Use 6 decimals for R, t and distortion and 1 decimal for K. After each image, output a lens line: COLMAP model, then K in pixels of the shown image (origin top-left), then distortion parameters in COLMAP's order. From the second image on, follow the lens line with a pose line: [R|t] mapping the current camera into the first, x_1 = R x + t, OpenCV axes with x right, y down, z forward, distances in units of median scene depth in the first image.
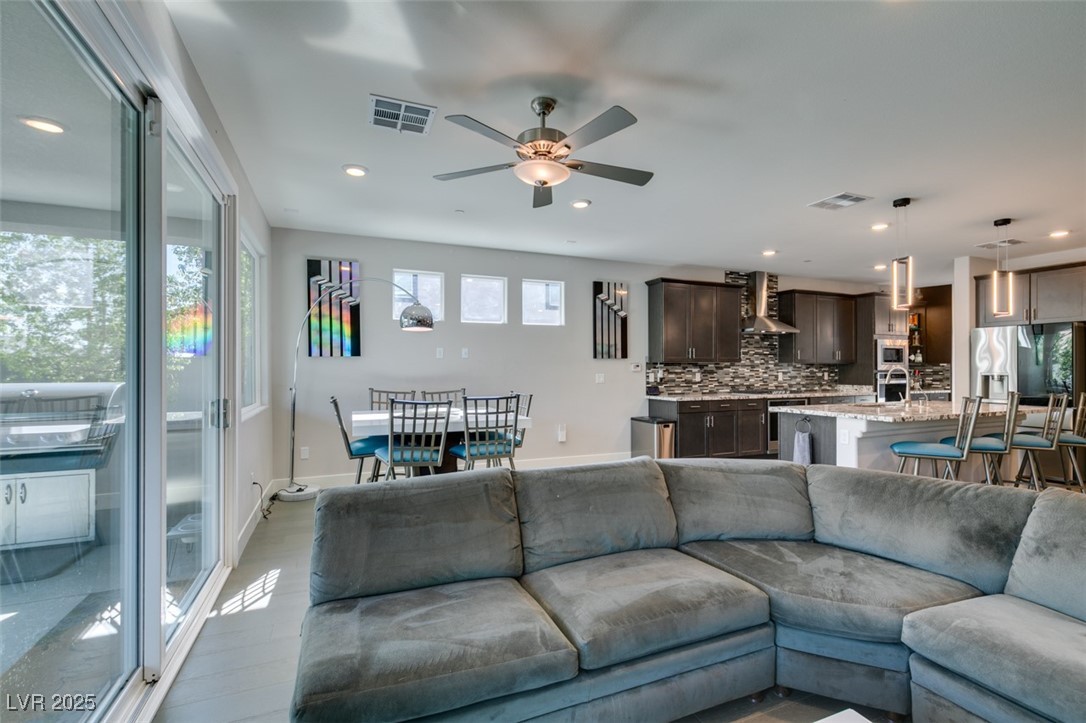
lens RADIAL K [[484.3, 0, 541.0], [0, 484.3, 367.3], [0, 0, 1]] dist [0.003256, 0.000423]
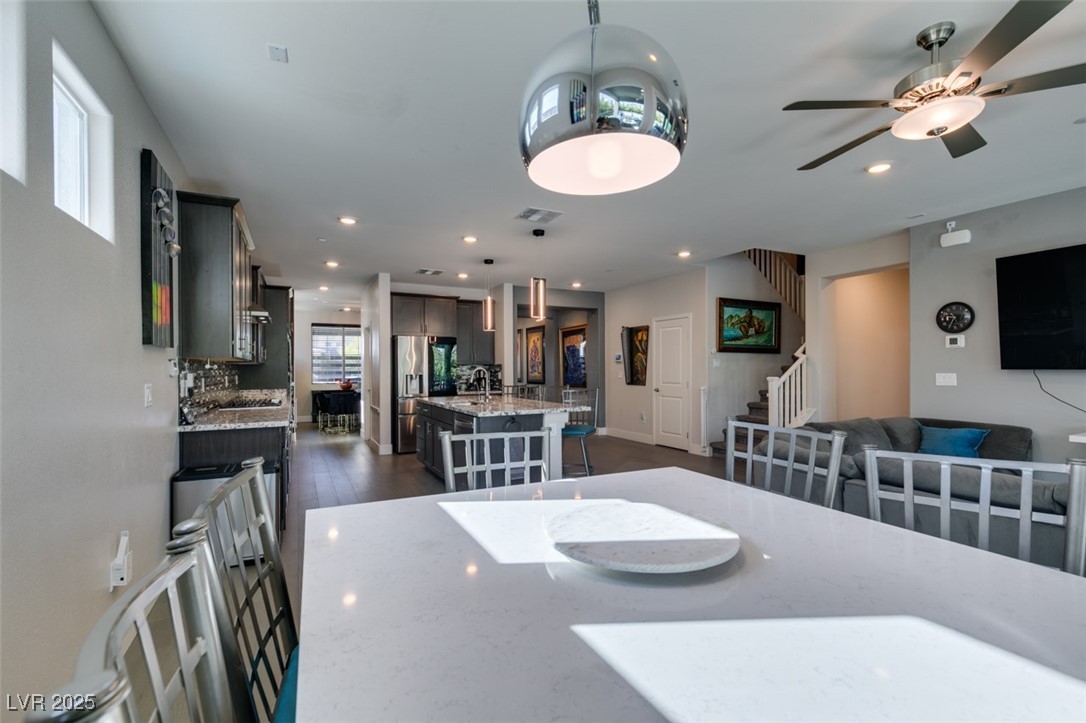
lens RADIAL K [[484.3, 0, 541.0], [0, 484.3, 367.3], [0, 0, 1]] dist [0.003256, 0.000423]
pose [[-0.067755, 0.004228, 0.997693, -0.304521], [0.002453, 0.999989, -0.004071, 0.002604], [-0.997699, 0.002171, -0.067765, 0.698501]]
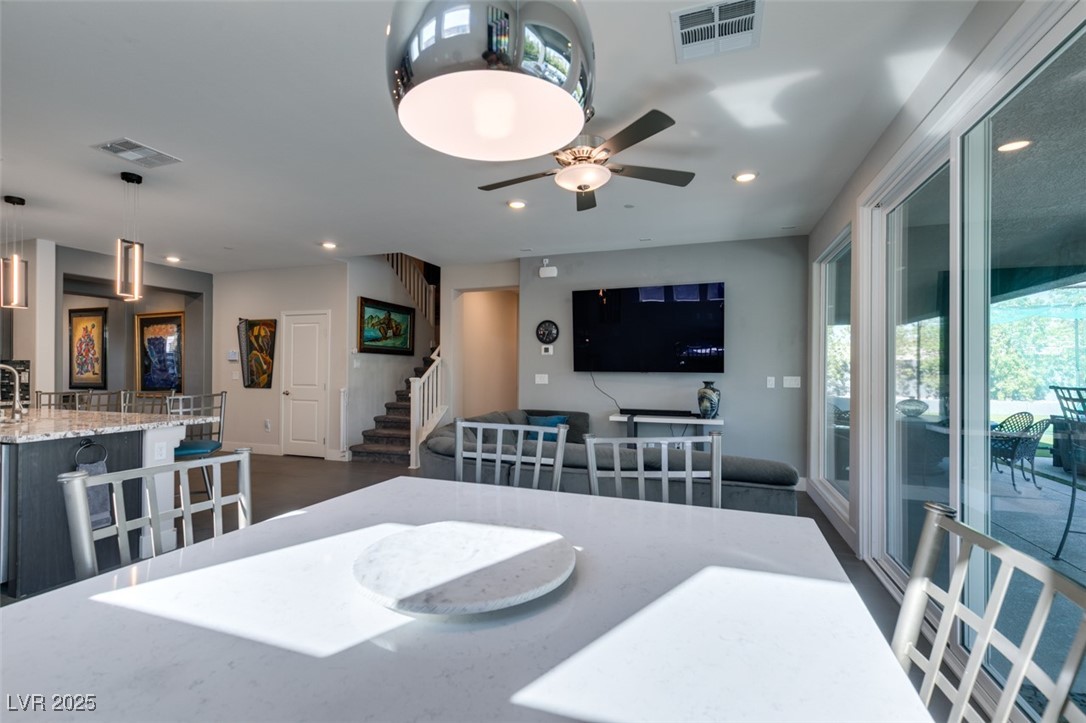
lens RADIAL K [[484.3, 0, 541.0], [0, 484.3, 367.3], [0, 0, 1]] dist [0.003256, 0.000423]
pose [[-0.741831, 0.001477, 0.670585, -0.252505], [-0.004718, 0.999961, -0.007422, 0.003363], [-0.670570, -0.008670, -0.741795, 0.746532]]
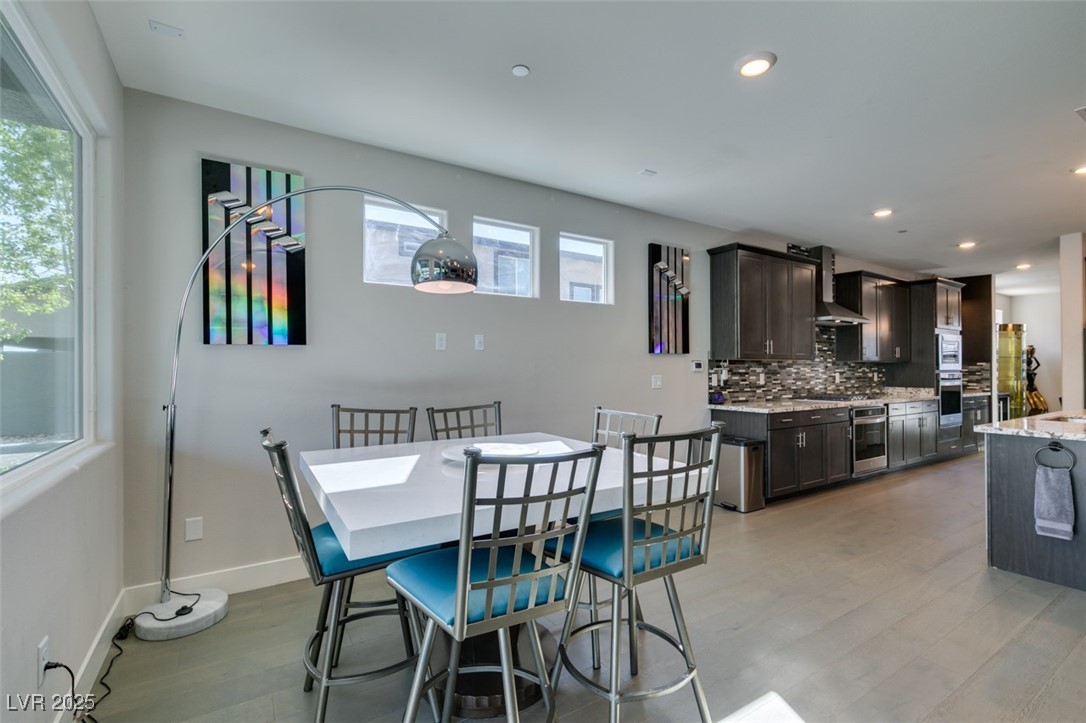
lens RADIAL K [[488.5, 0, 542.2], [0, 488.5, 363.7], [0, 0, 1]] dist [0.000313, 0.000217]
pose [[0.985980, 0.002259, 0.166847, -0.160950], [-0.001017, 0.999971, -0.007534, 0.002130], [-0.166859, 0.007258, 0.985954, 0.326084]]
